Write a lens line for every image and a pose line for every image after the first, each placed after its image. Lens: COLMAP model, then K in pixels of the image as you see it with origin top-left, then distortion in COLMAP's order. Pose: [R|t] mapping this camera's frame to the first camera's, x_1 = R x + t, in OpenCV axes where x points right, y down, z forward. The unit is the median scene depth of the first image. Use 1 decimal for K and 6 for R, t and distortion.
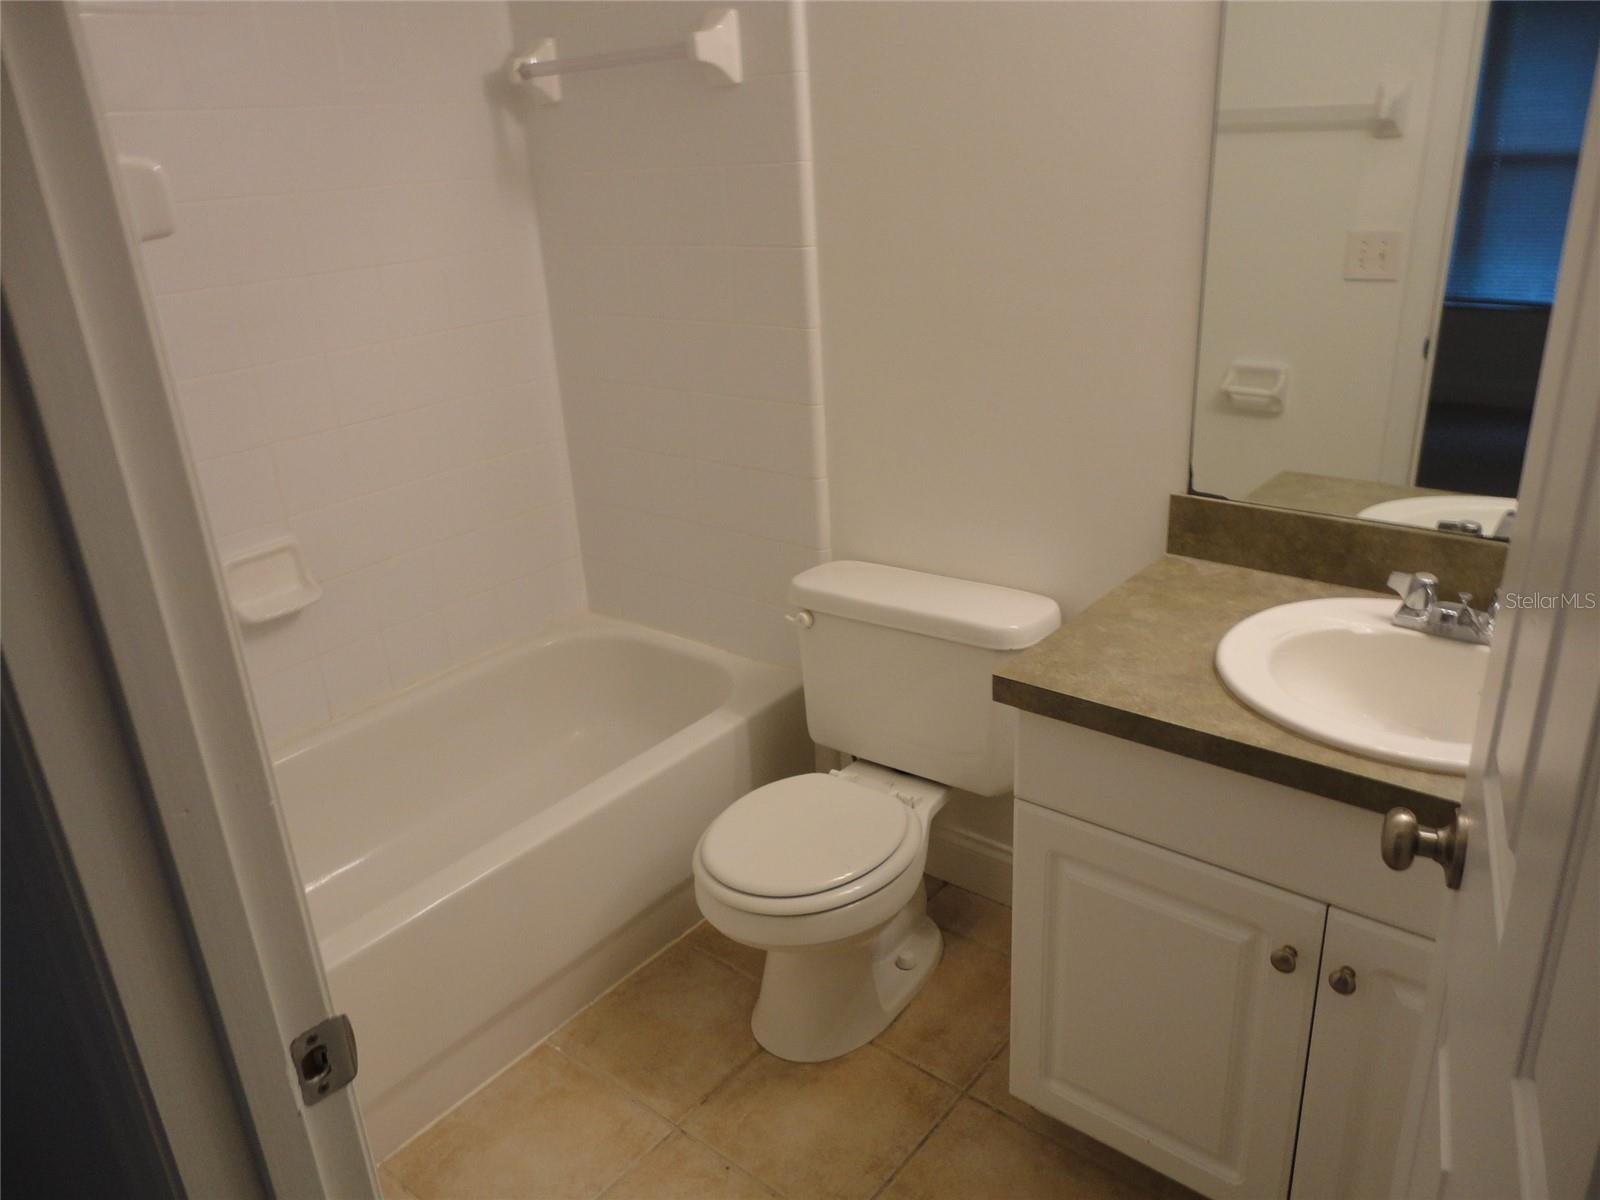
lens RADIAL K [[1152.8, 0, 800.0], [0, 1152.8, 600.0], [0, 0, 1]] dist [0.006374, 0.002096]
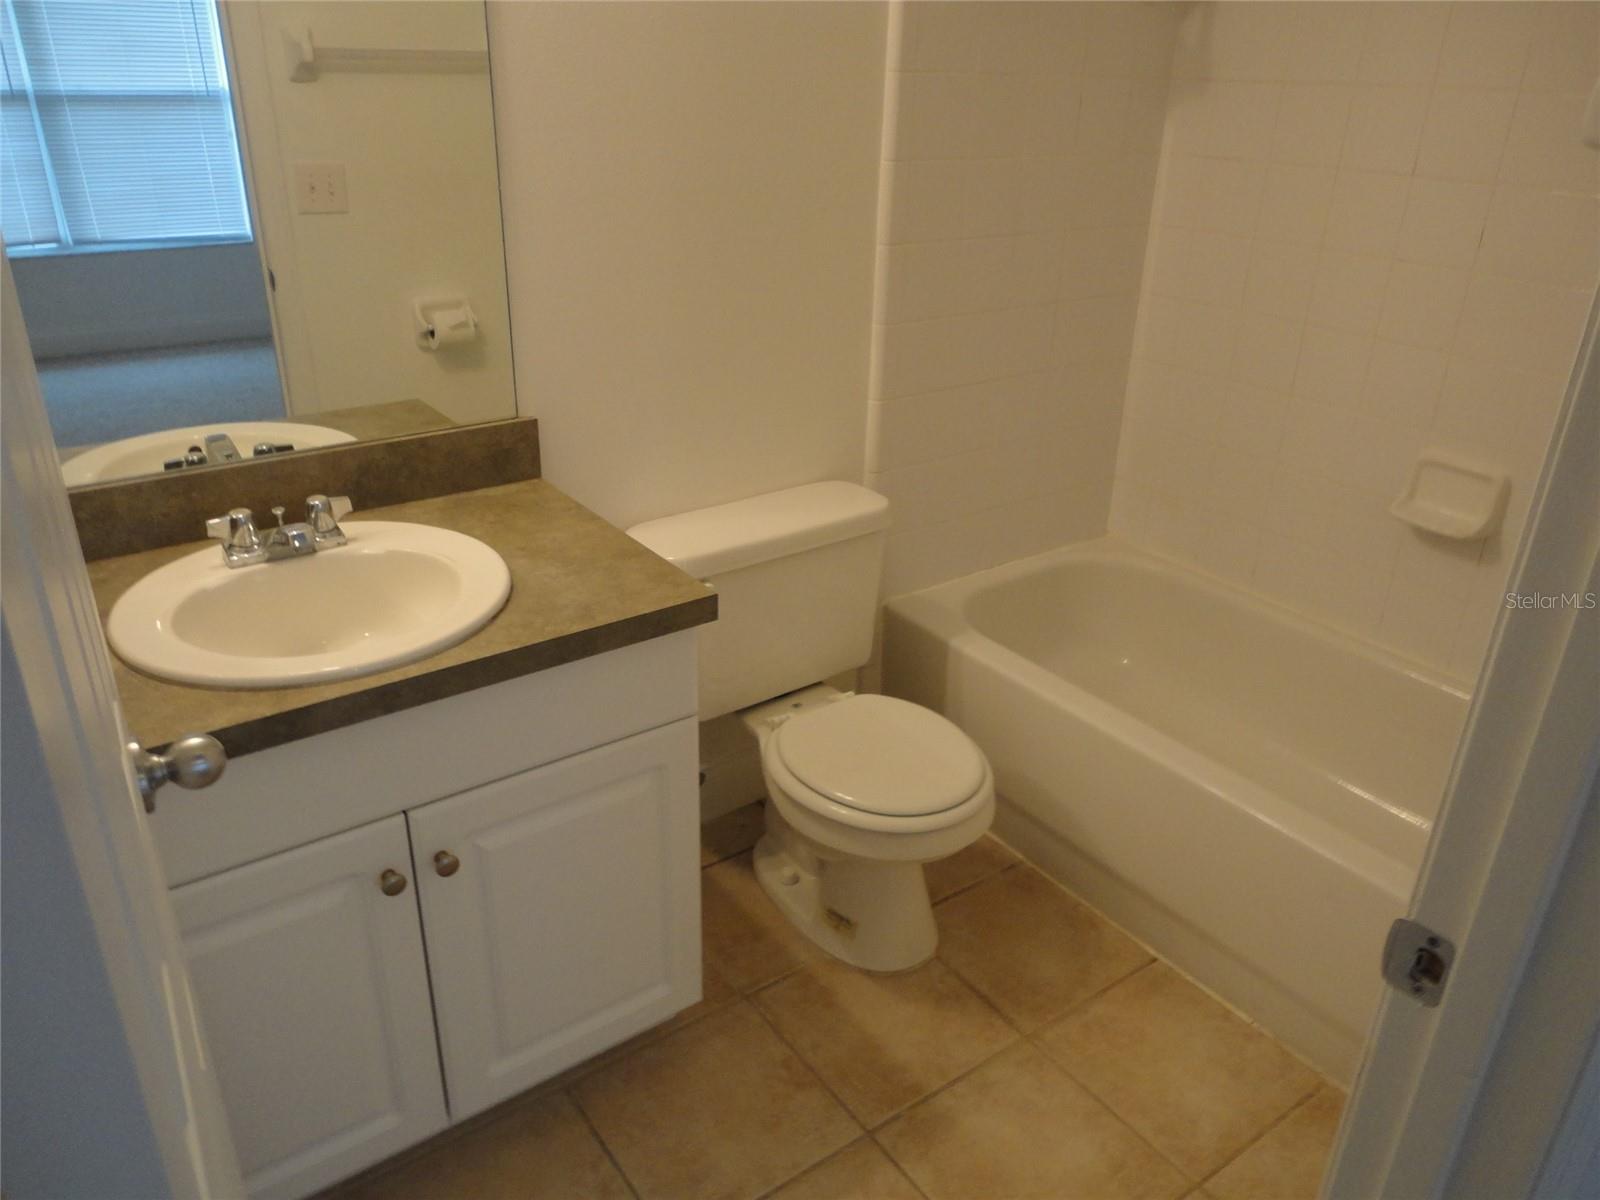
lens RADIAL K [[1173.2, 0, 796.4], [0, 1173.2, 592.0], [0, 0, 1]] dist [0.006672, 0.003051]
pose [[0.258130, -0.351535, 0.899885, -0.287217], [0.321043, 0.909730, 0.263290, -0.071855], [-0.911208, 0.220939, 0.347687, 0.214531]]
